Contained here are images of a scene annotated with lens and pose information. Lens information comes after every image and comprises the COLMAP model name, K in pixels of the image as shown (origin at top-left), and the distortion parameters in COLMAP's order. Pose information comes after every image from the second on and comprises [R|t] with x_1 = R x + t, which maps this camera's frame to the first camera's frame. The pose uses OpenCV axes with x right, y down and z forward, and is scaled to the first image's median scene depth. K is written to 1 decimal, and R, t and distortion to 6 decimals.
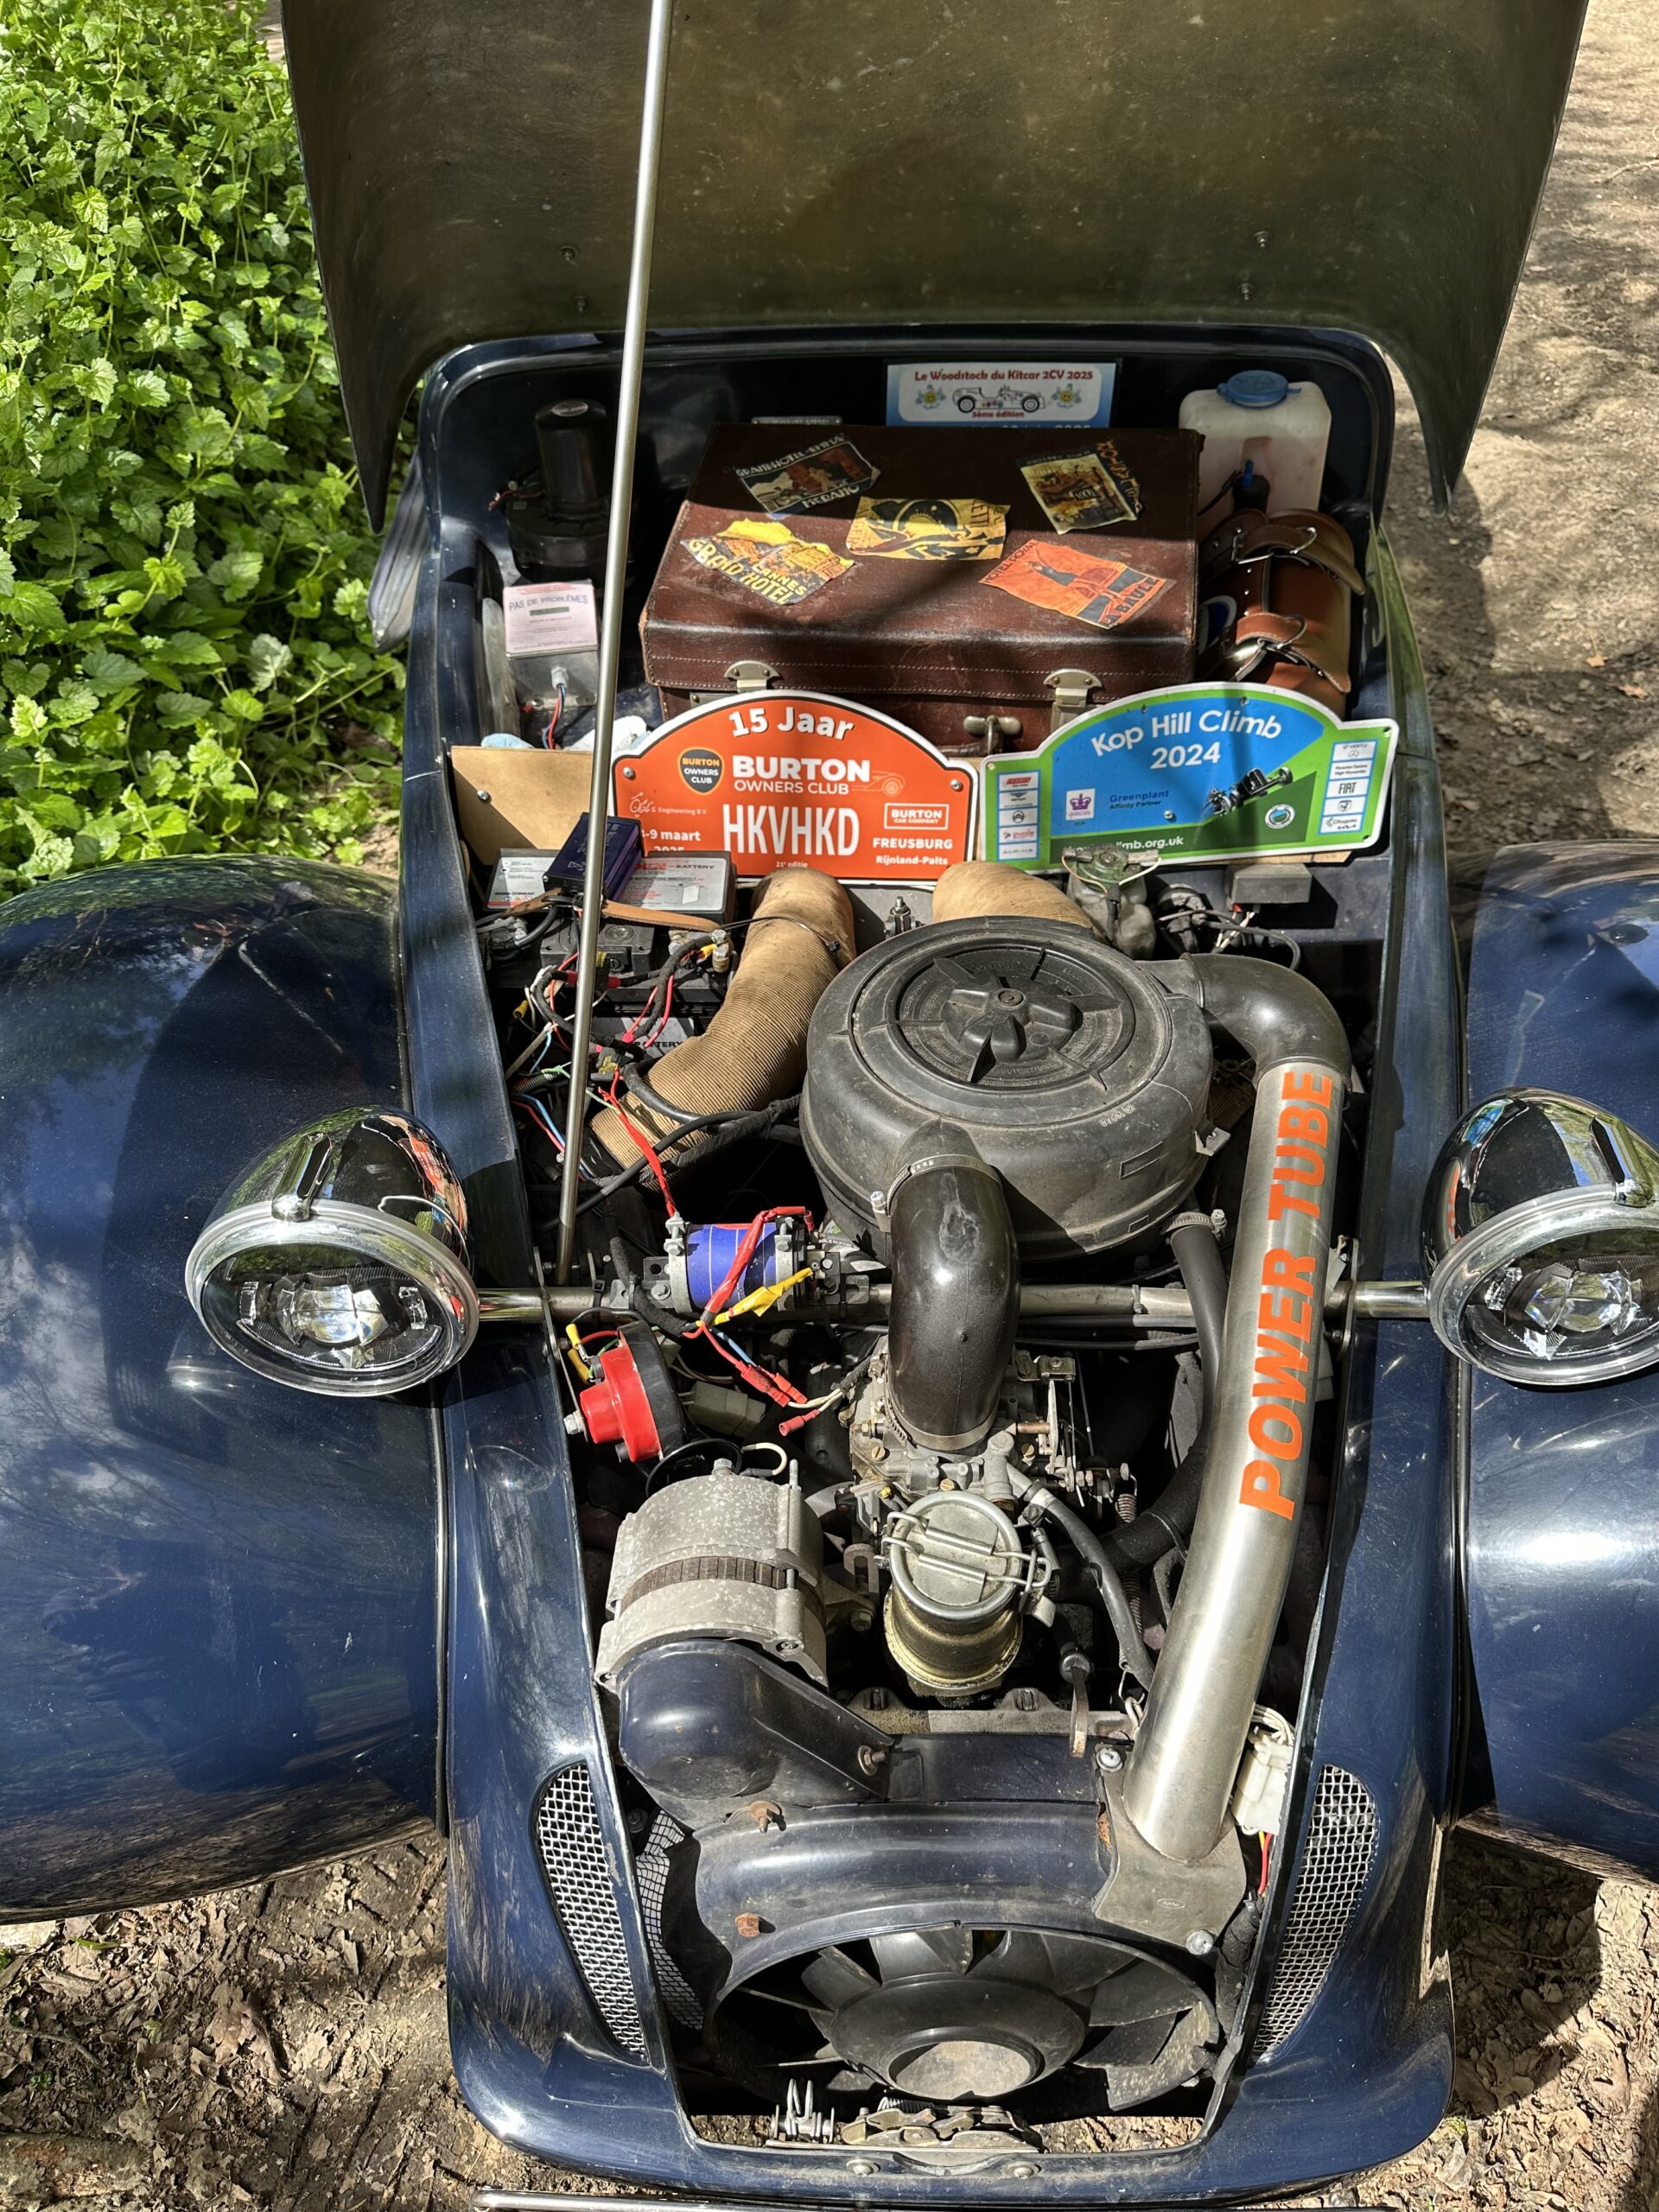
lens RADIAL K [[1586.4, 0, 829.5], [0, 1586.4, 1106.0], [0, 0, 1]] dist [-0.003139, -0.004603]
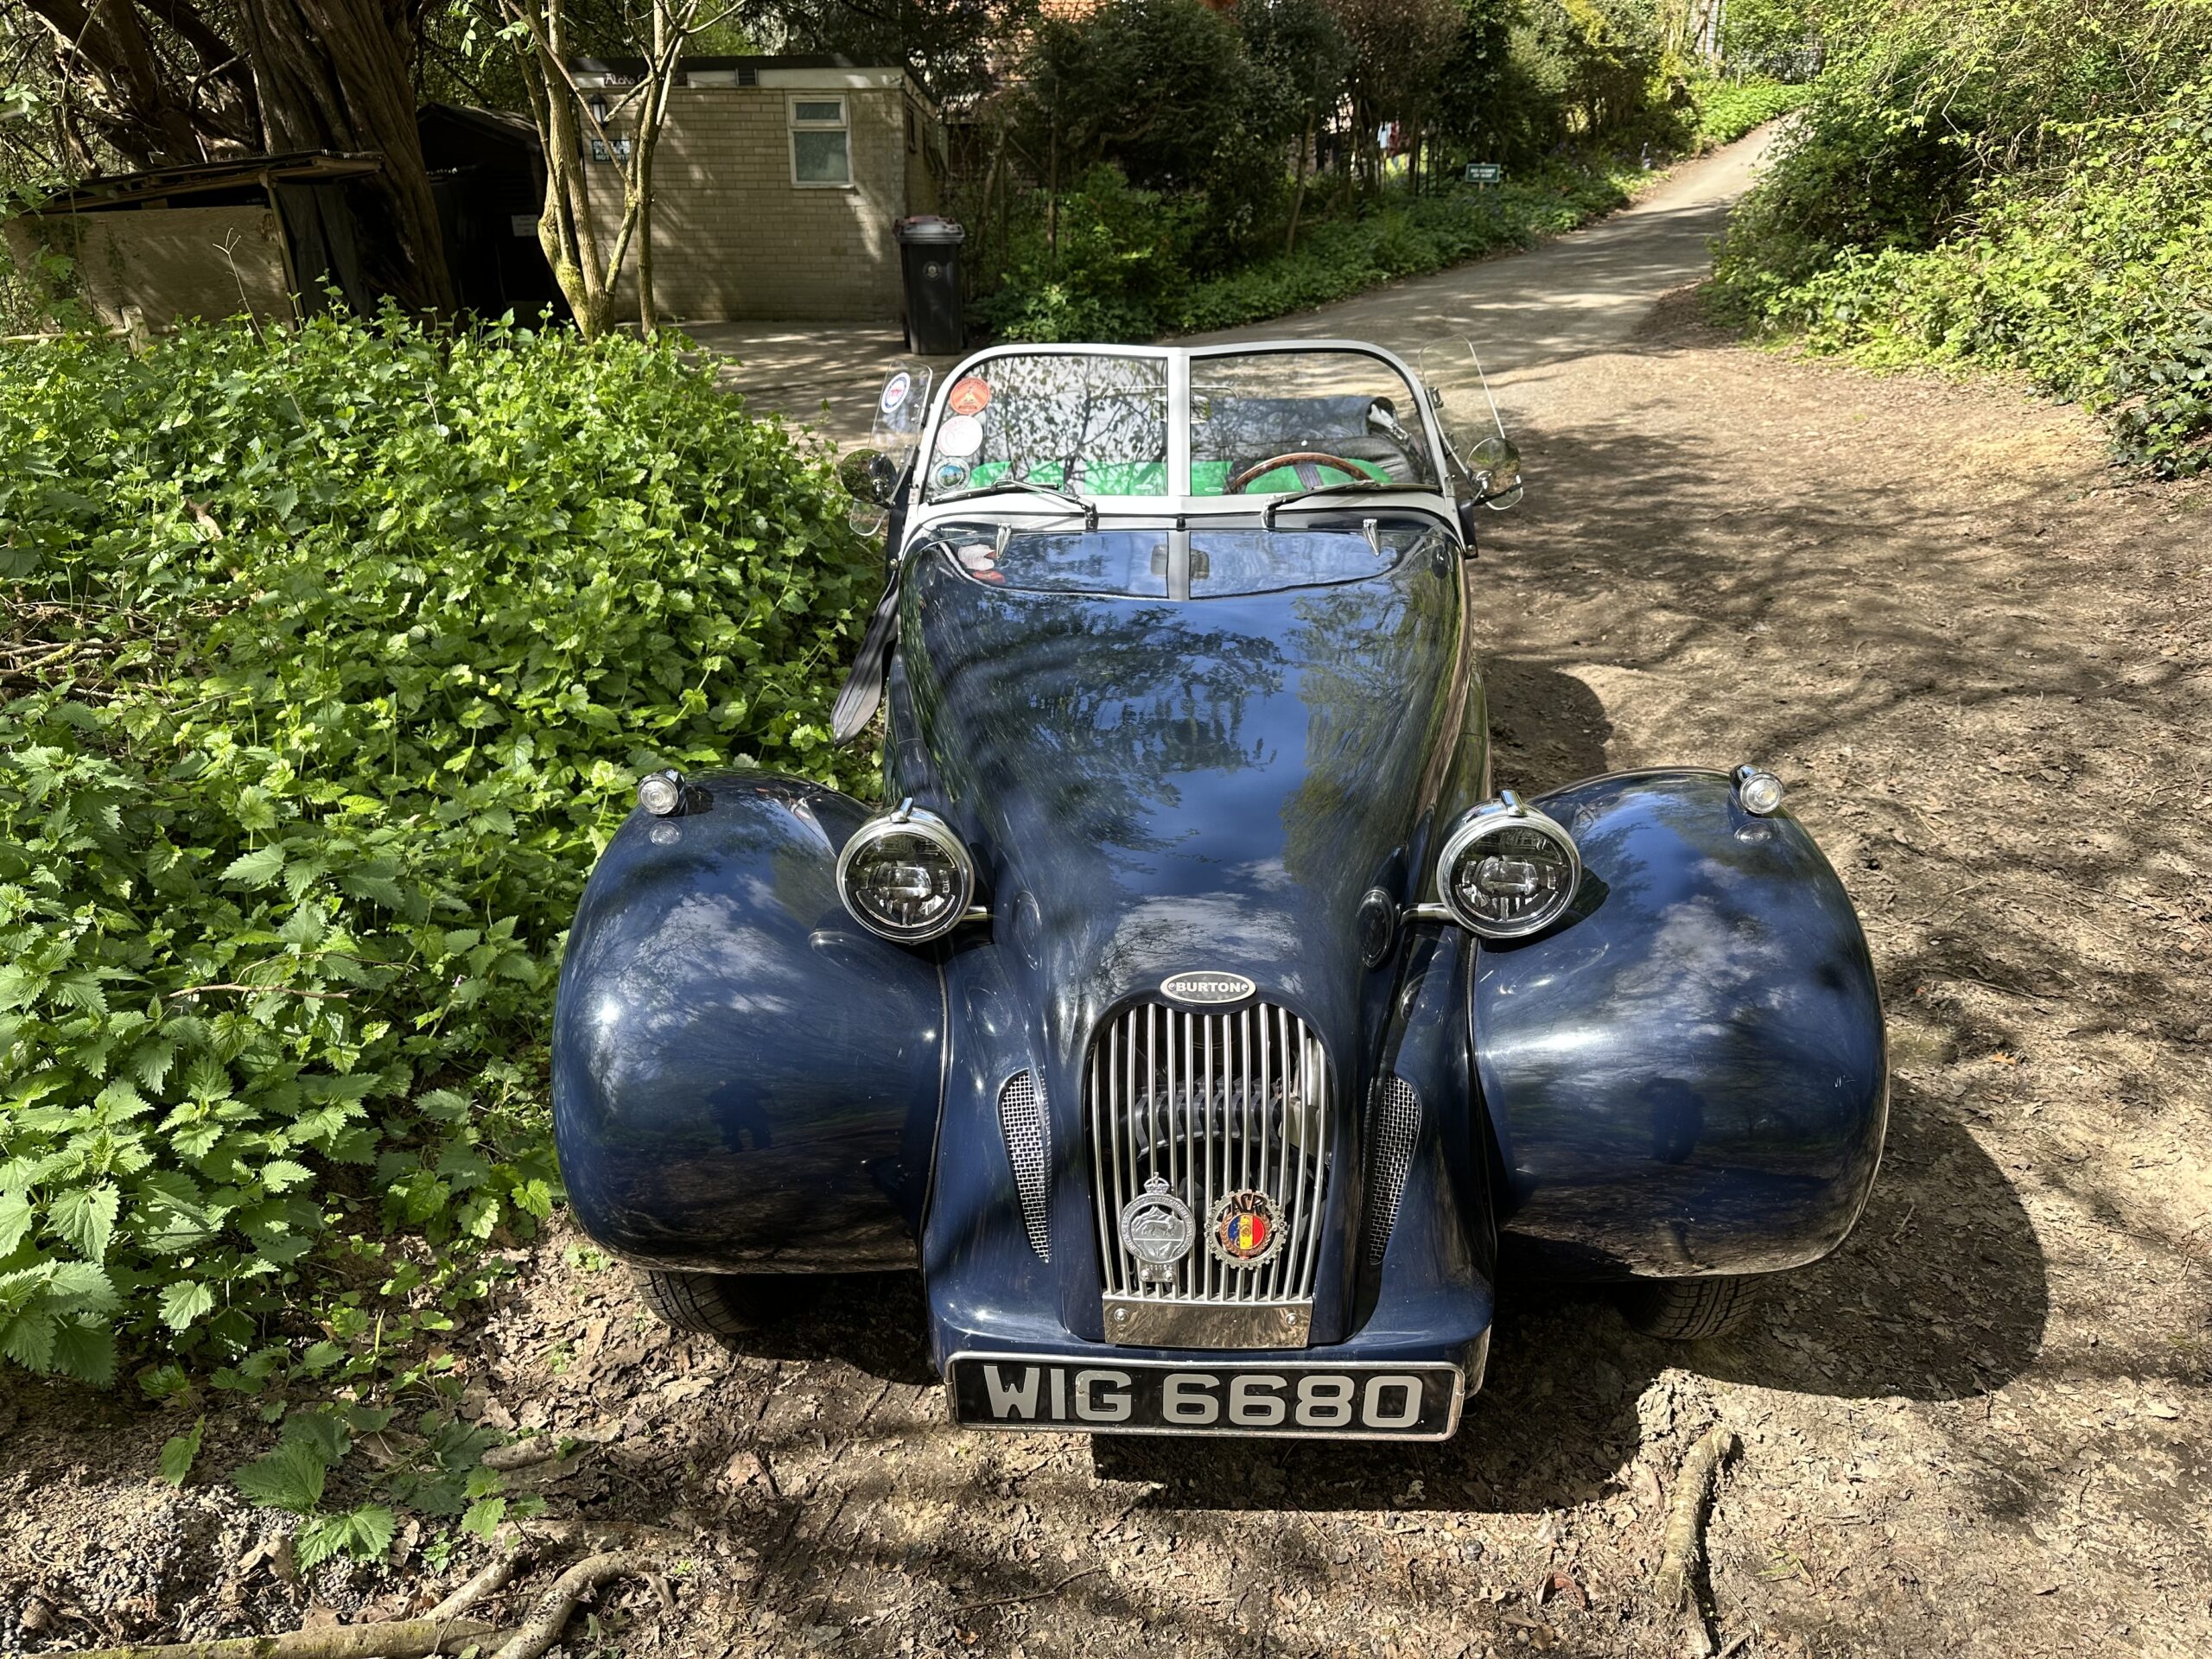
lens RADIAL K [[1623.1, 0, 1106.0], [0, 1623.1, 829.5], [0, 0, 1]] dist [-0.016225, -0.003291]
pose [[0.999728, 0.020936, -0.010308, -0.014925], [-0.023244, 0.932642, -0.360053, 0.283965], [0.002076, 0.360194, 0.932875, -0.334395]]
